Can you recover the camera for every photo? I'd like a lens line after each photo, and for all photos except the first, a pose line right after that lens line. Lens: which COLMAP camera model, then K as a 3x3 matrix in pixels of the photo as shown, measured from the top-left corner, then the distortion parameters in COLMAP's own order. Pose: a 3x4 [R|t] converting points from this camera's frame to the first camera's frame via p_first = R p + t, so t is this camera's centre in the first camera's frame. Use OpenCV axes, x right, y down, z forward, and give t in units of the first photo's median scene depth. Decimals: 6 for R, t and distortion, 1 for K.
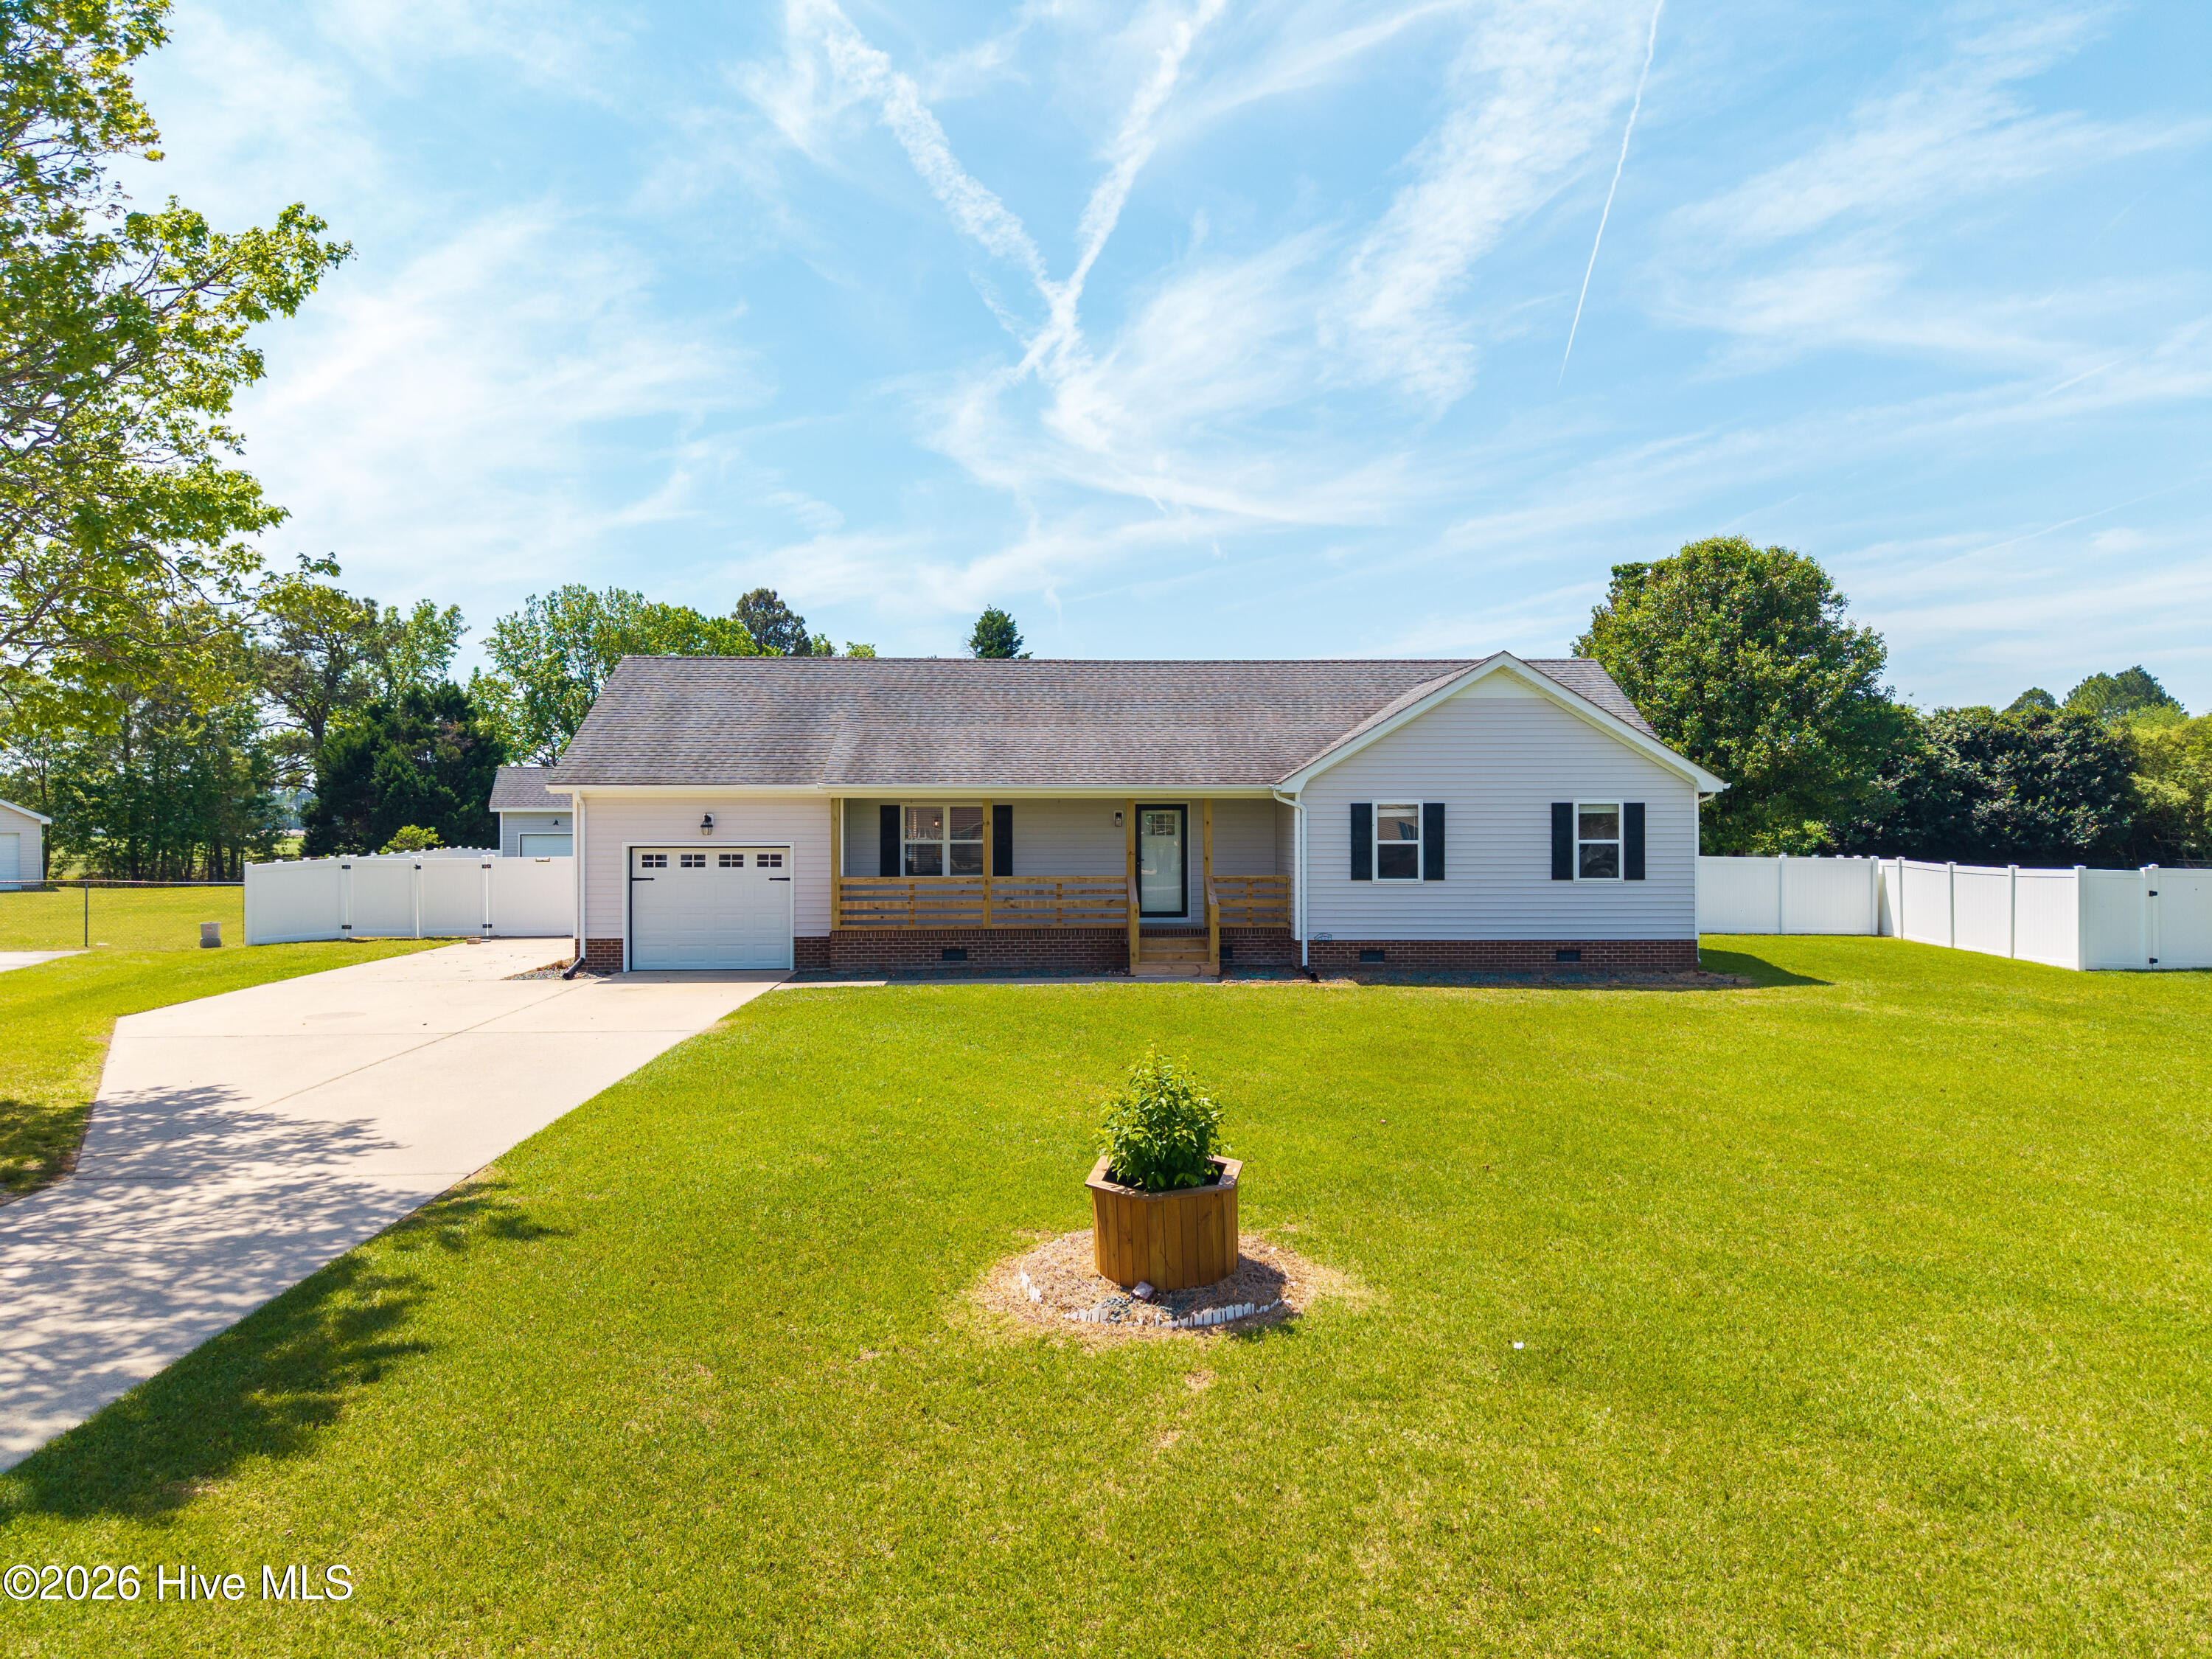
lens RADIAL K [[1492.0, 0, 1151.3], [0, 1492.0, 834.9], [0, 0, 1]] dist [0.025282, -0.024018]
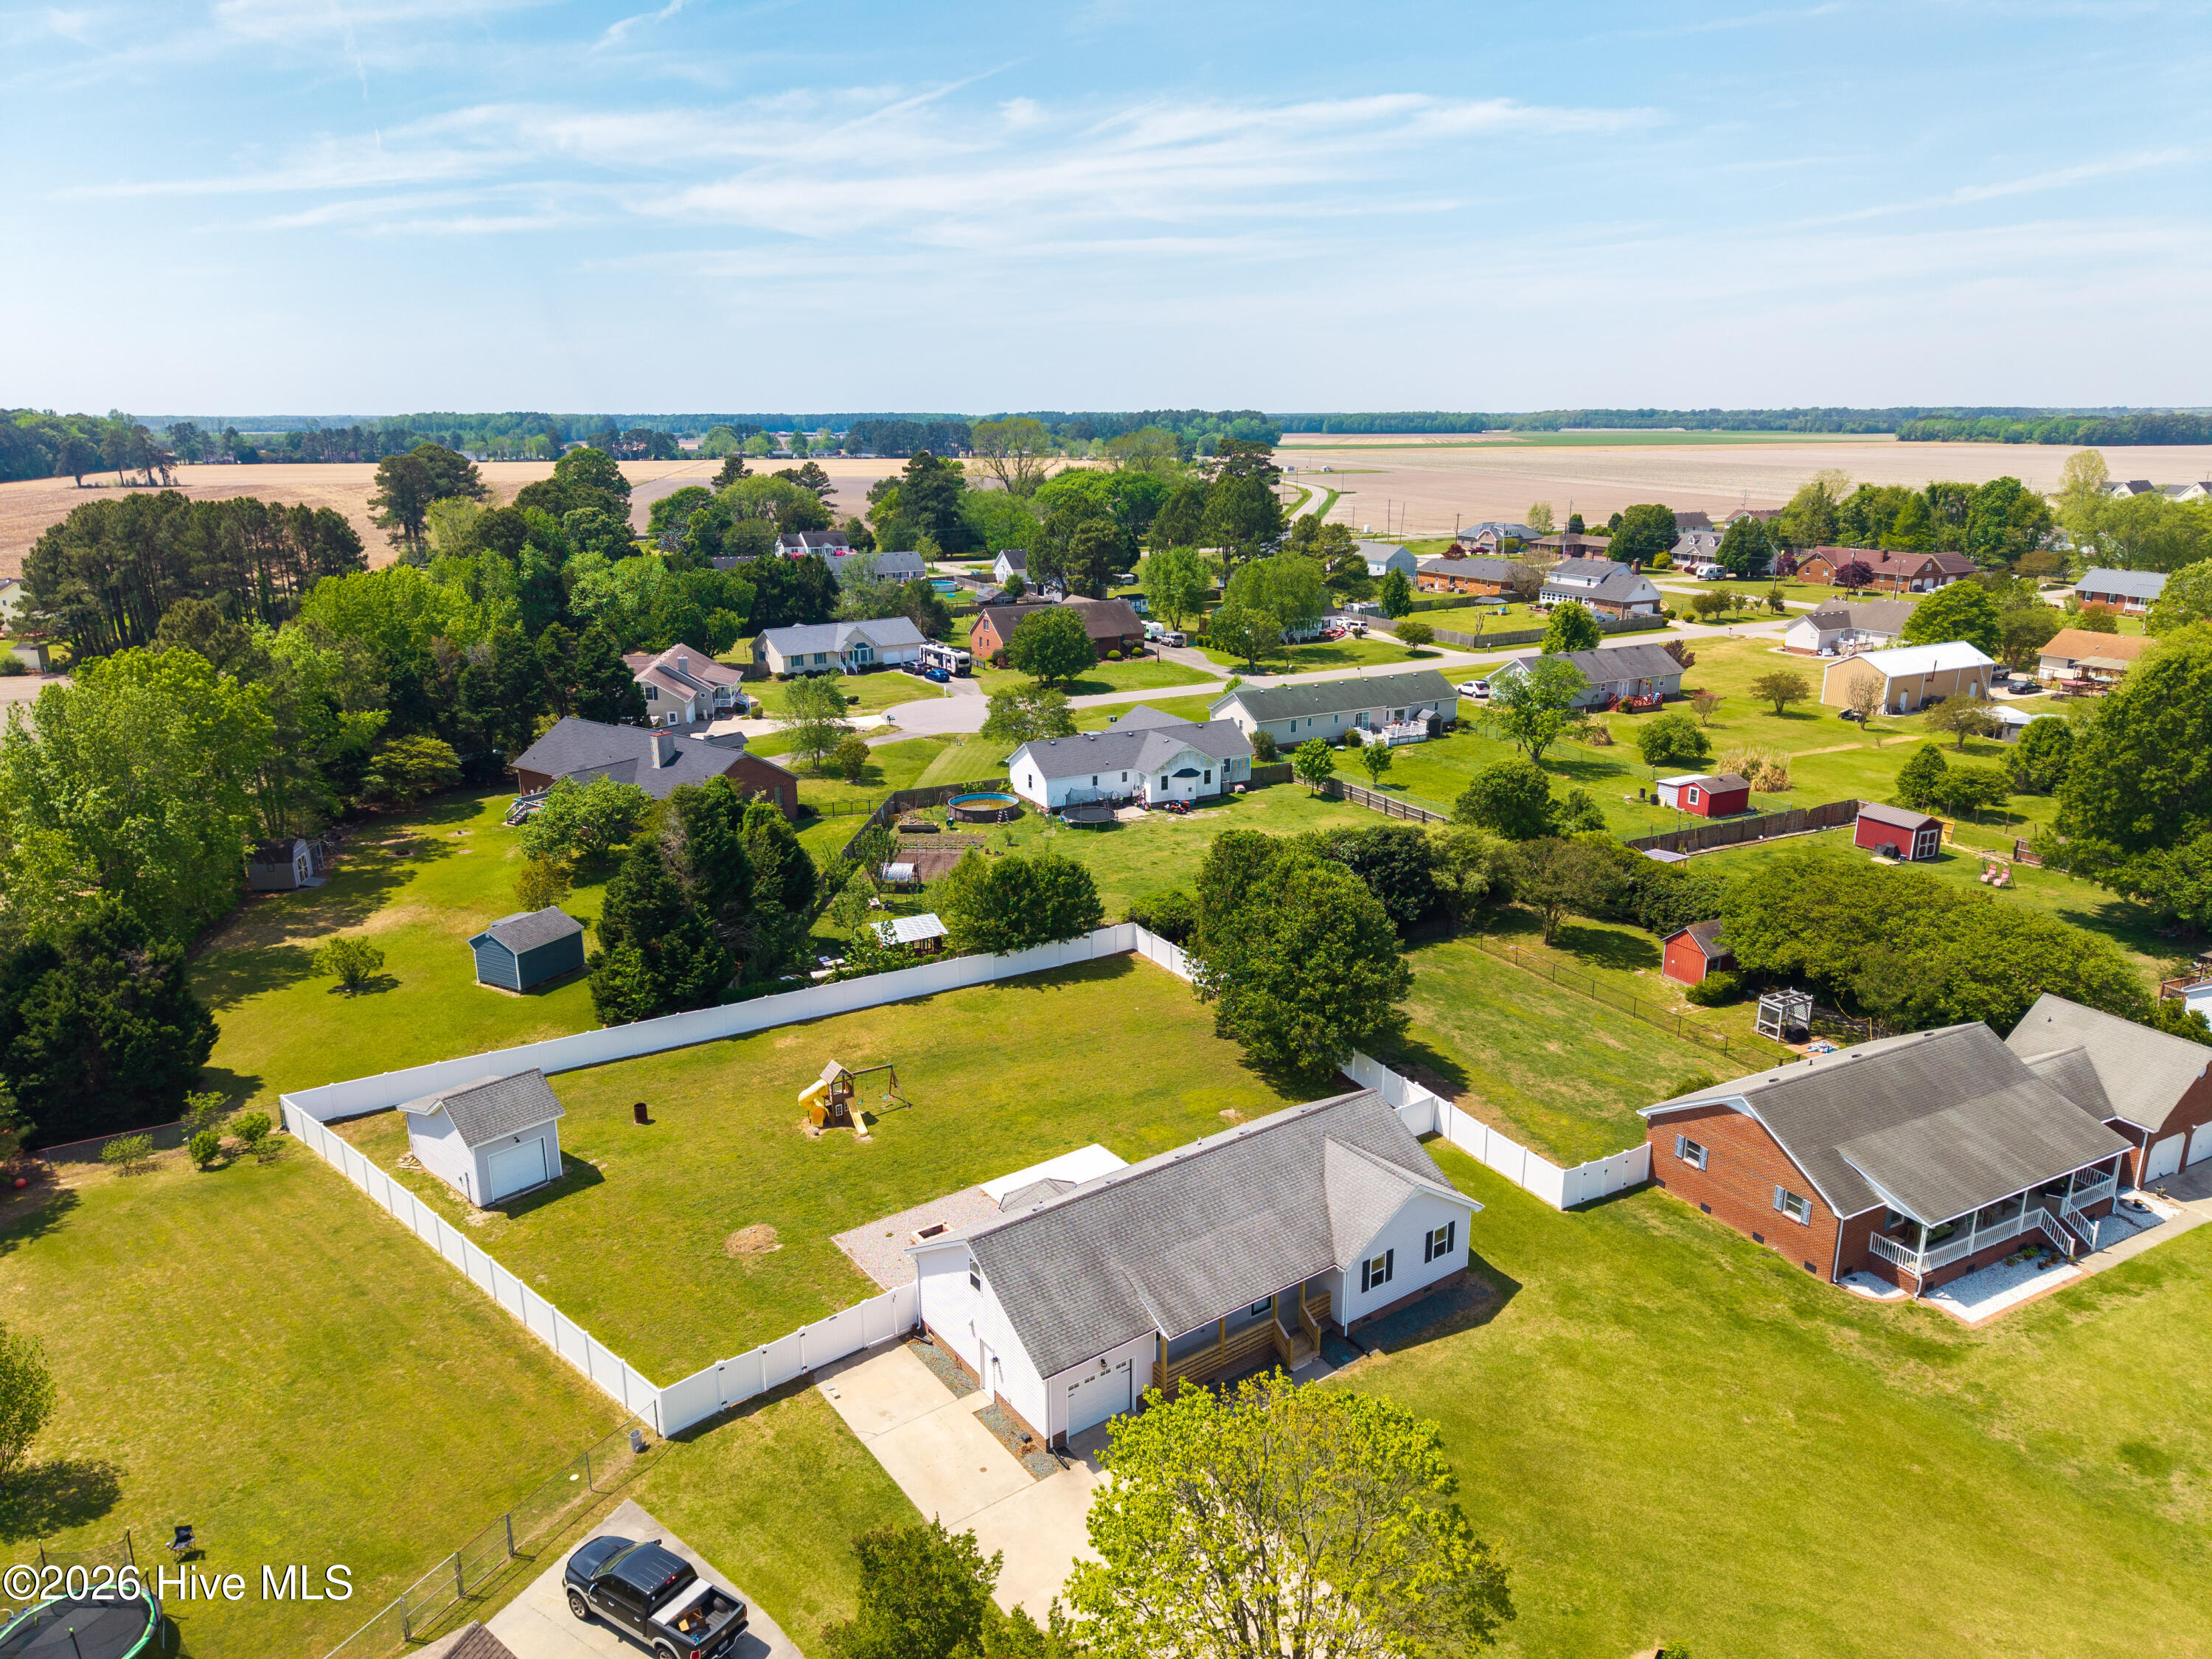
lens RADIAL K [[1492.0, 0, 1122.5], [0, 1492.0, 847.5], [0, 0, 1]] dist [0.025282, -0.024018]
pose [[0.836706, -0.160415, 0.523631, -0.951717], [0.003615, 0.957736, 0.287627, -0.969928], [-0.547640, -0.238766, 0.801923, -0.336252]]
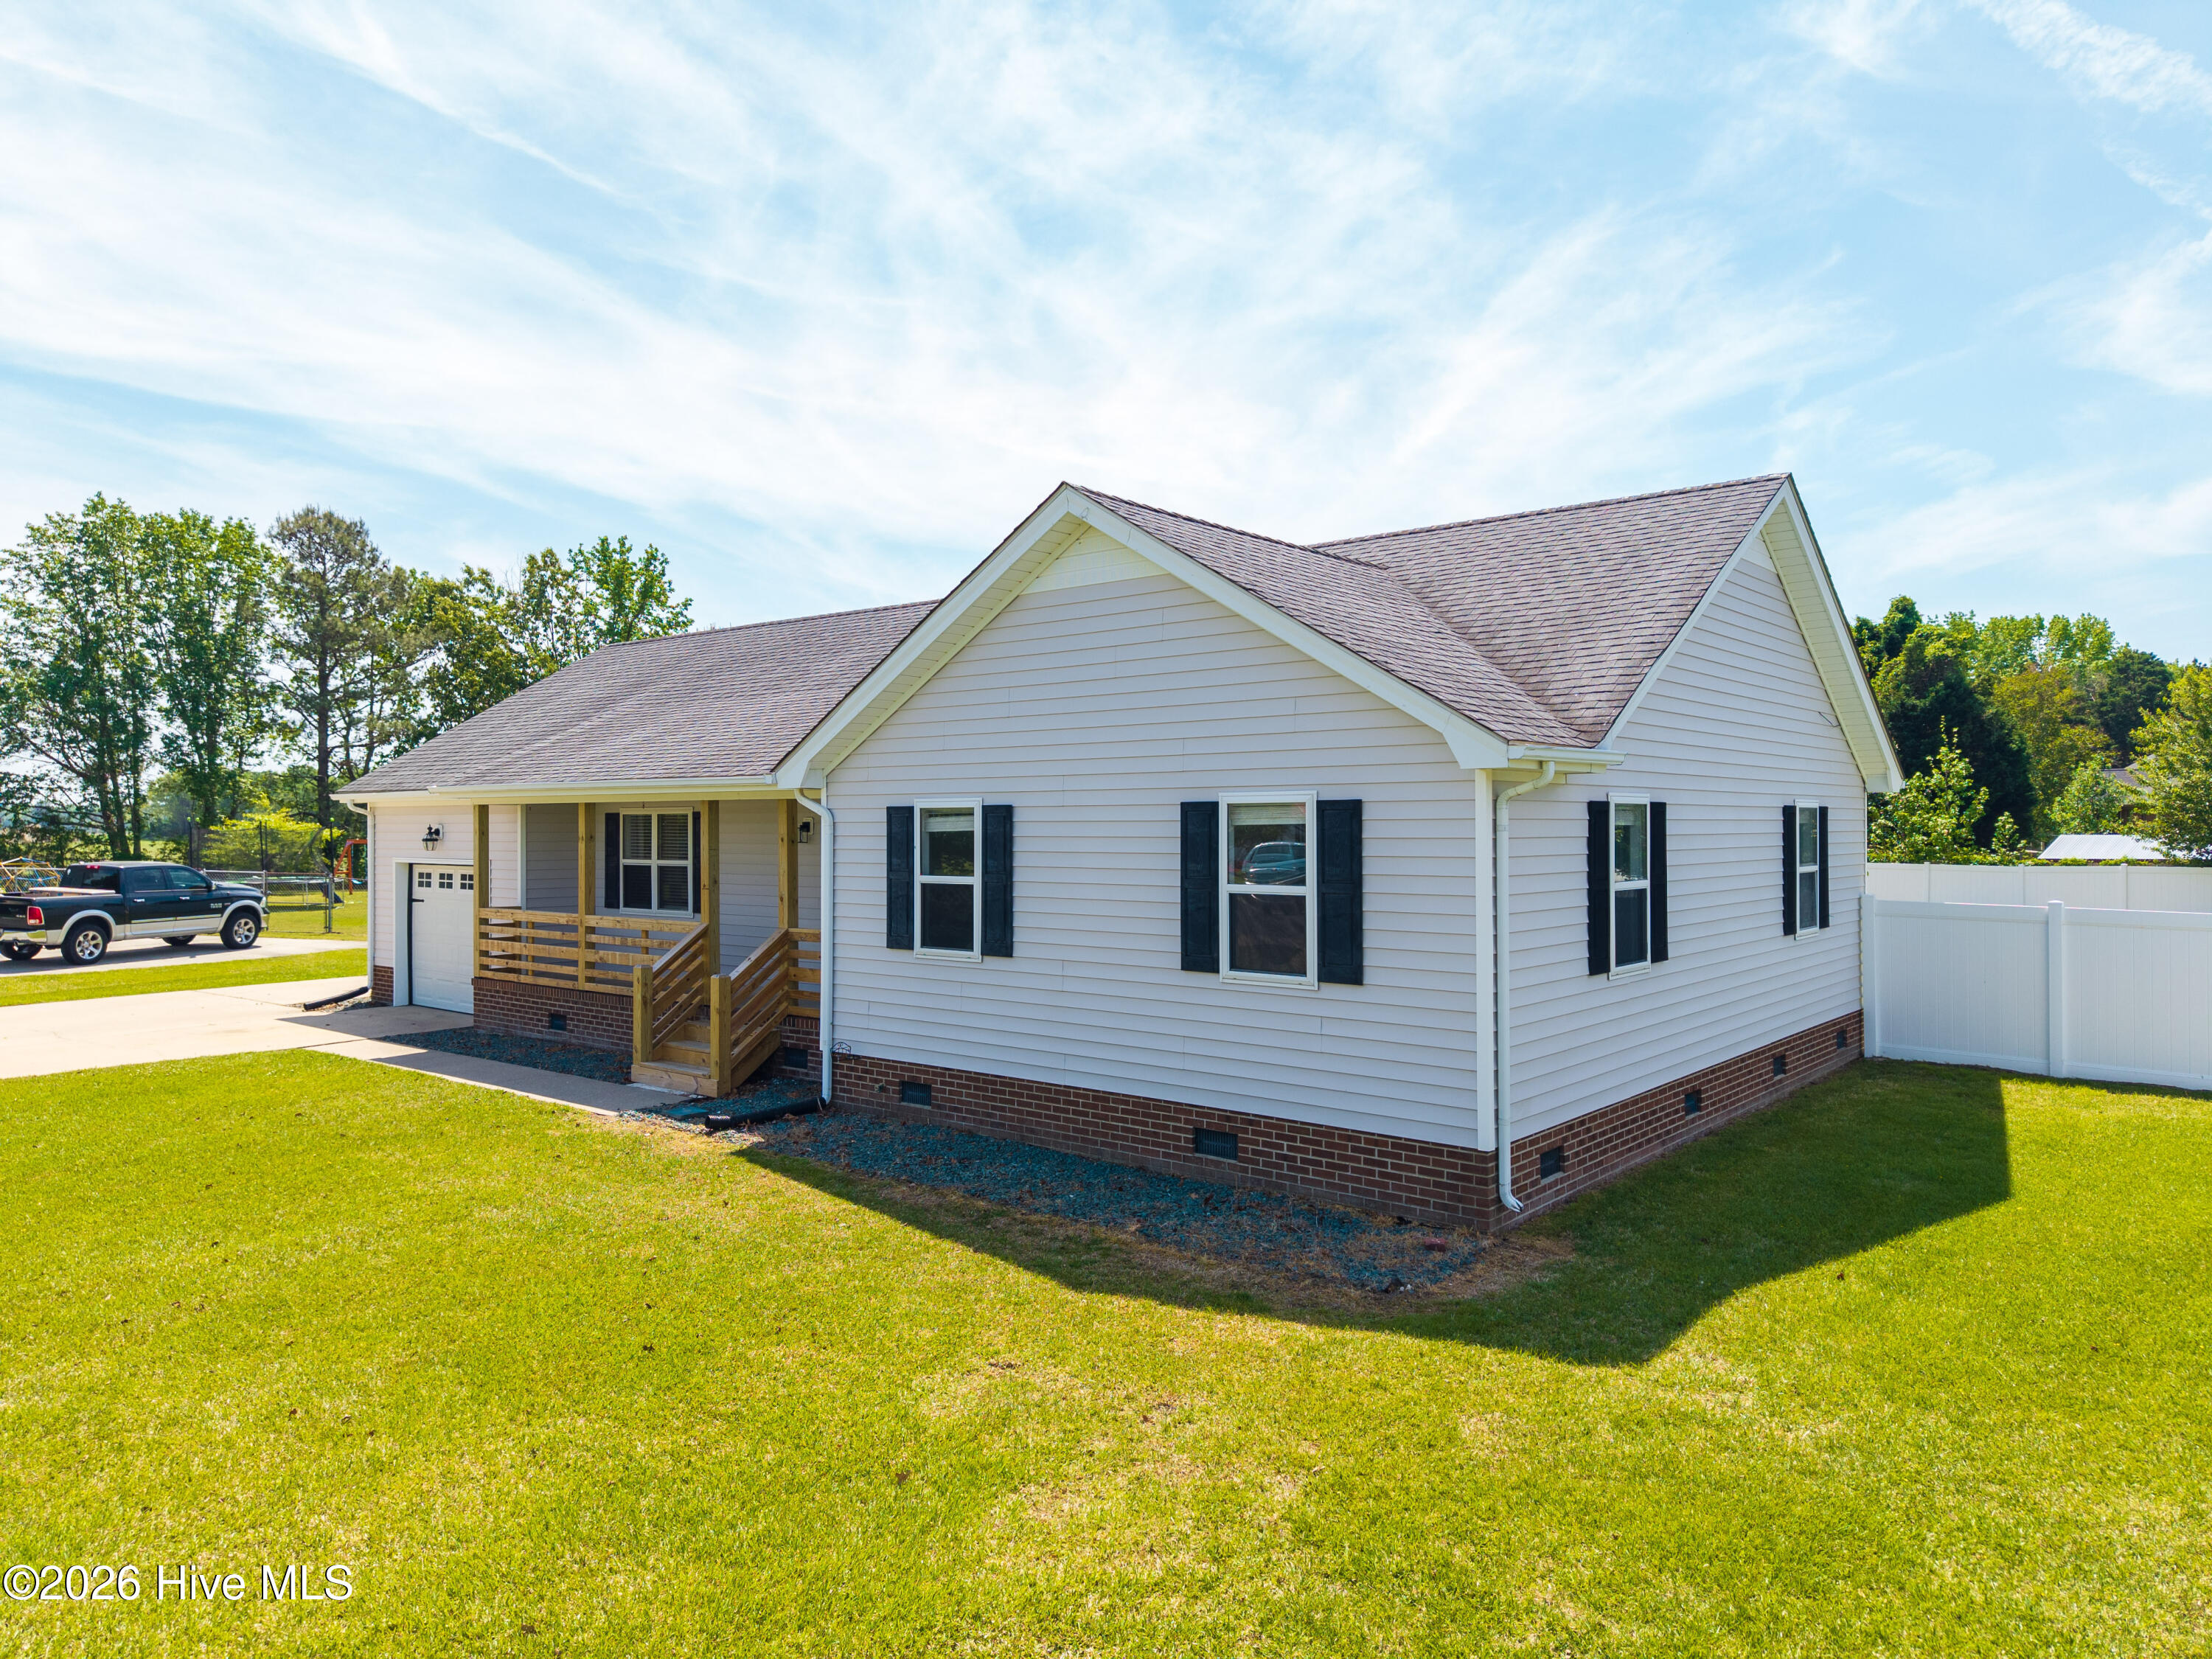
lens RADIAL K [[1492.0, 0, 1107.6], [0, 1492.0, 795.1], [0, 0, 1]] dist [0.025282, -0.024018]
pose [[0.737329, -0.013158, -0.675406, 0.437537], [-0.000902, 0.999790, -0.020462, -0.011240], [0.675533, 0.015696, 0.737162, 0.508095]]
